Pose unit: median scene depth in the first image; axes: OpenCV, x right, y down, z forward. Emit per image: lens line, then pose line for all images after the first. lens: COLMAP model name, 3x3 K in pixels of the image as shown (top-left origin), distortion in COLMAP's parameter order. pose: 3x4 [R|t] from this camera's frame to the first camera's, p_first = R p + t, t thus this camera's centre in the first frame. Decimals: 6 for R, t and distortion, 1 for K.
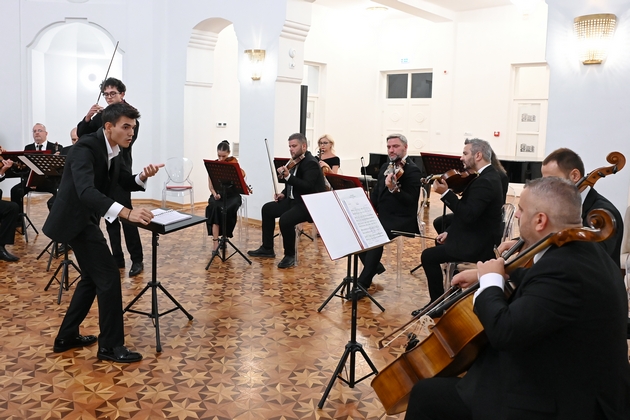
lens RADIAL K [[497.1, 0, 302.4], [0, 497.1, 176.4], [0, 0, 1]] dist [0.001524, -0.003677]
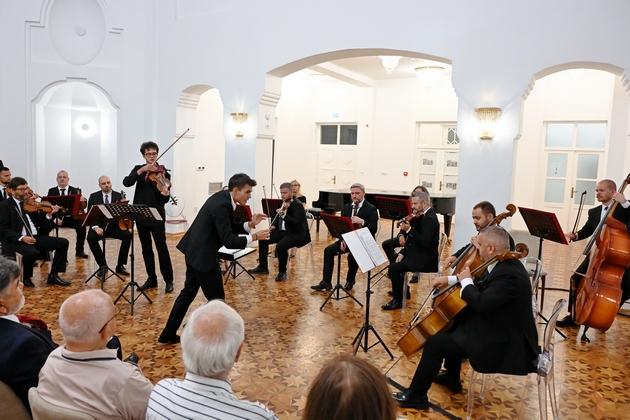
lens RADIAL K [[423.3, 0, 312.8], [0, 423.3, 206.4], [0, 0, 1]] dist [-0.001582, -0.001066]
pose [[0.982236, -0.011973, 0.187267, -0.115897], [0.010197, 0.999893, 0.010444, -0.022982], [-0.187372, -0.008349, 0.982254, -0.112283]]
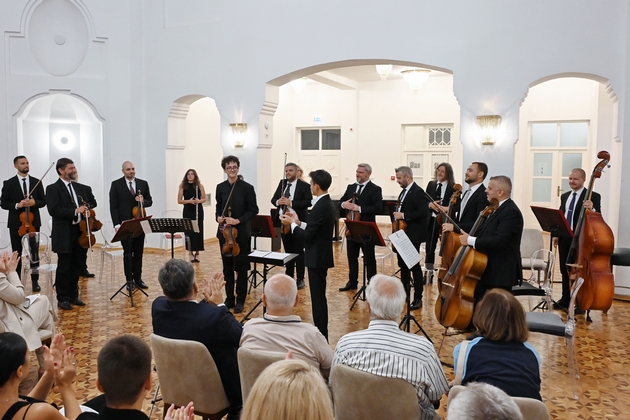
lens RADIAL K [[468.4, 0, 315.0], [0, 468.4, 210.0], [0, 0, 1]] dist [-0.001478, 0.000974]
pose [[0.961878, -0.048340, 0.269172, -0.239761], [0.050108, 0.998744, 0.000300, -0.024072], [-0.268848, 0.013200, 0.963092, -0.201564]]
